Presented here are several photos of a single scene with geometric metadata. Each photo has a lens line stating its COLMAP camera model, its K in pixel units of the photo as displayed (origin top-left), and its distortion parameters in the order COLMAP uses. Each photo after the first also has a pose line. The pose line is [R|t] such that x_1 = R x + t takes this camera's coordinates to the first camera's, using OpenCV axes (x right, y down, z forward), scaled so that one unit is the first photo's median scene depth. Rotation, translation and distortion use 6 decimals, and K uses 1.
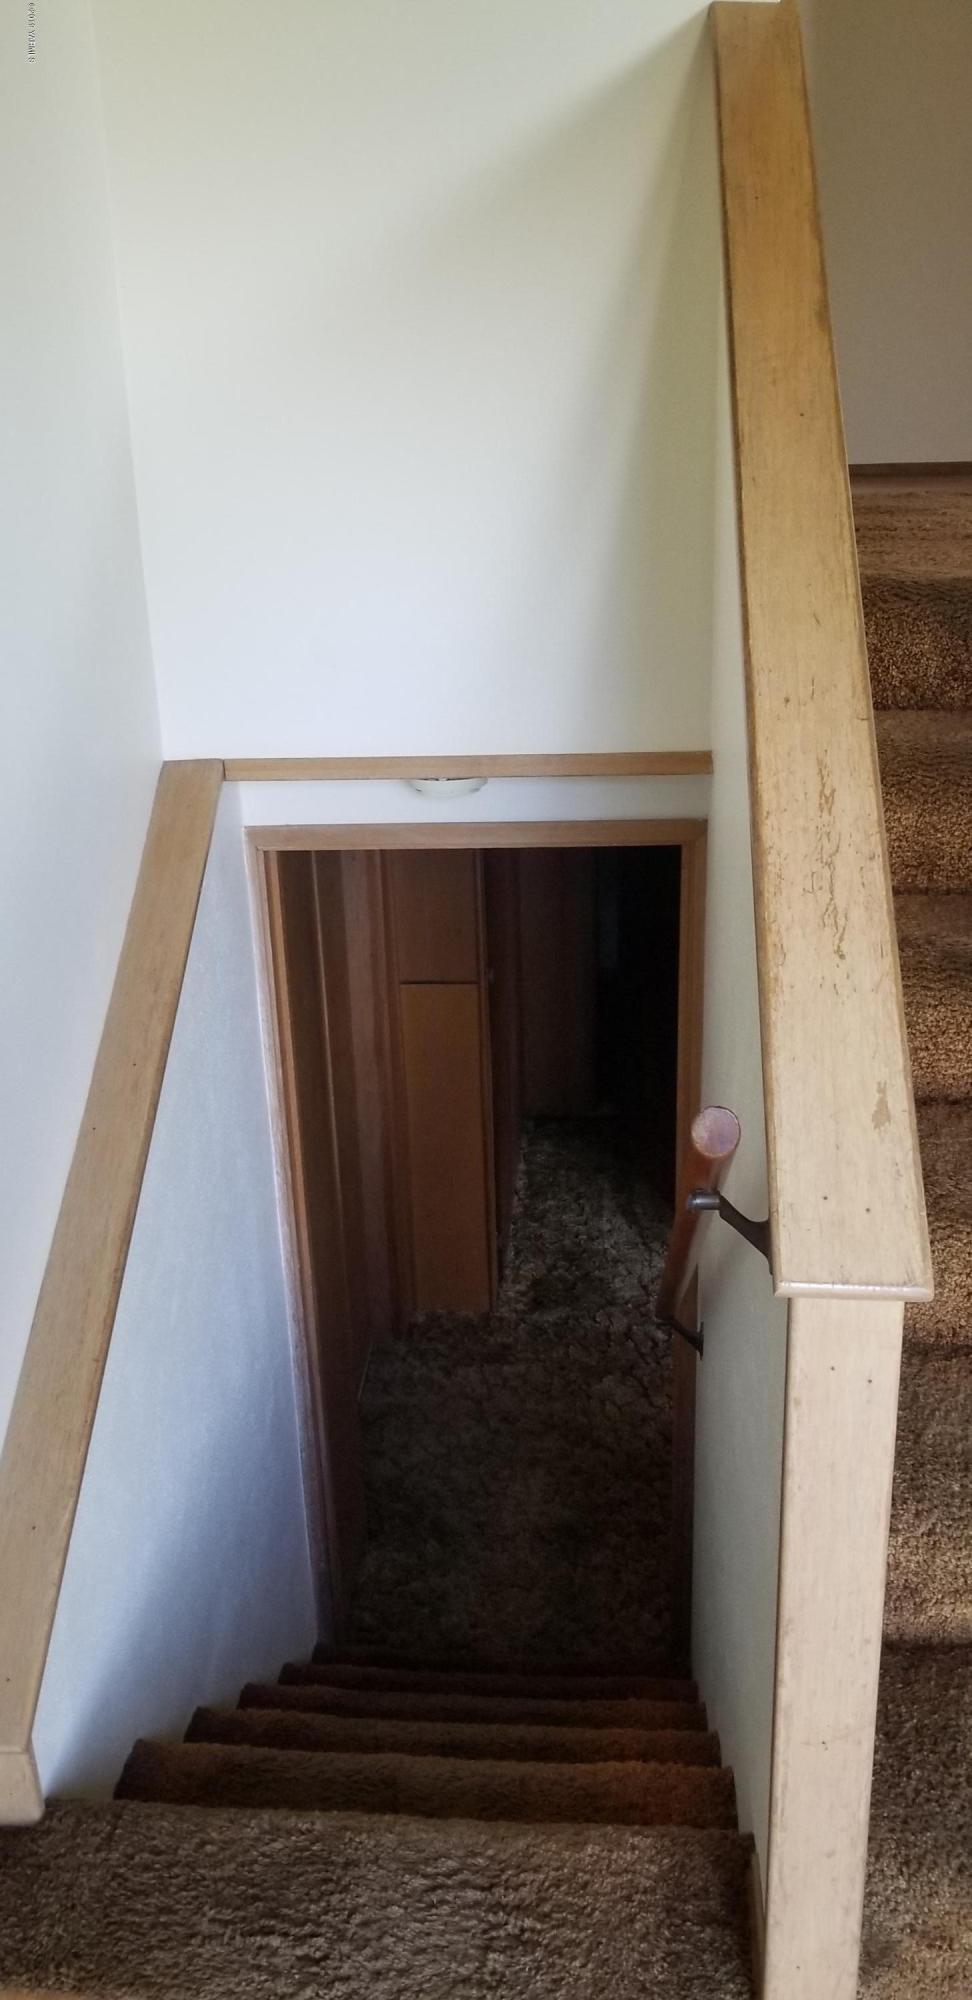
lens RADIAL K [[1630.2, 0, 476.0], [0, 1630.2, 1056.7], [0, 0, 1]] dist [0.019348, -0.033712]
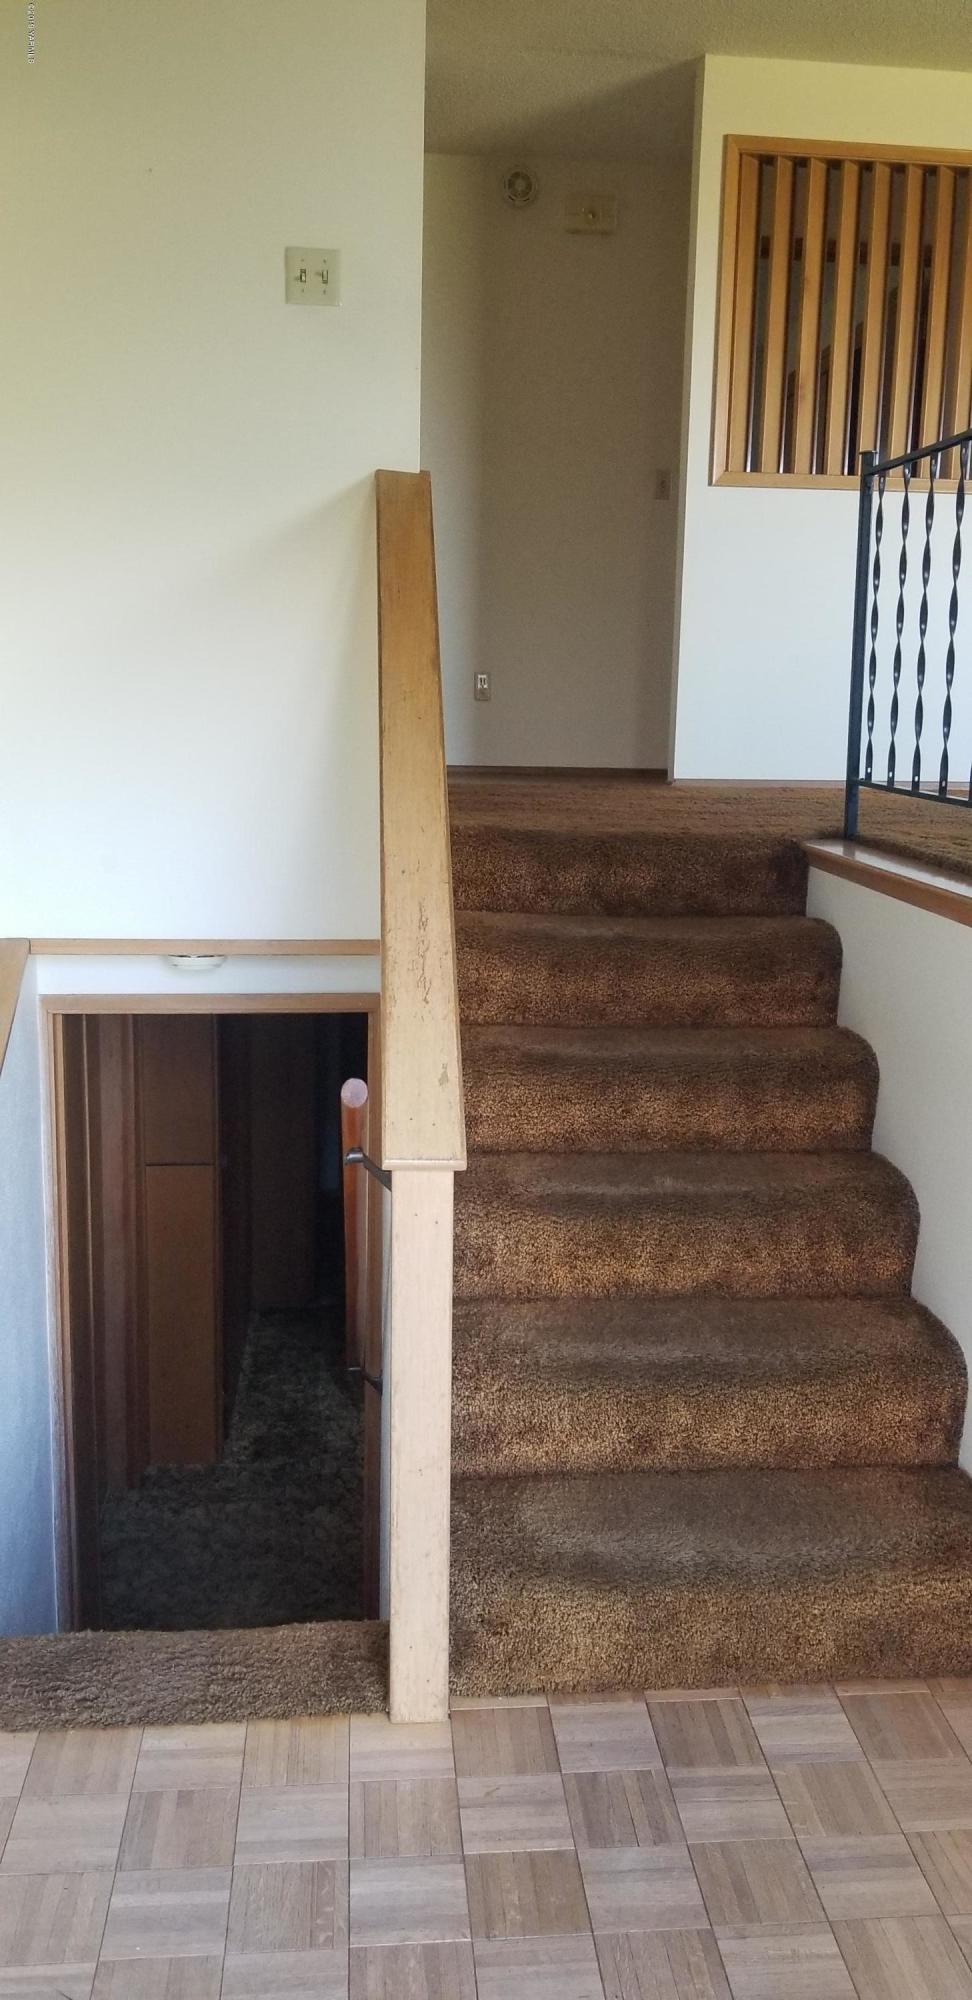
lens RADIAL K [[1630.2, 0, 488.9], [0, 1630.2, 997.7], [0, 0, 1]] dist [0.019348, -0.033712]
pose [[0.985633, 0.024308, 0.167142, -0.003102], [0.011057, 0.978180, -0.207464, 0.125275], [-0.168538, 0.206331, 0.963858, -0.301071]]
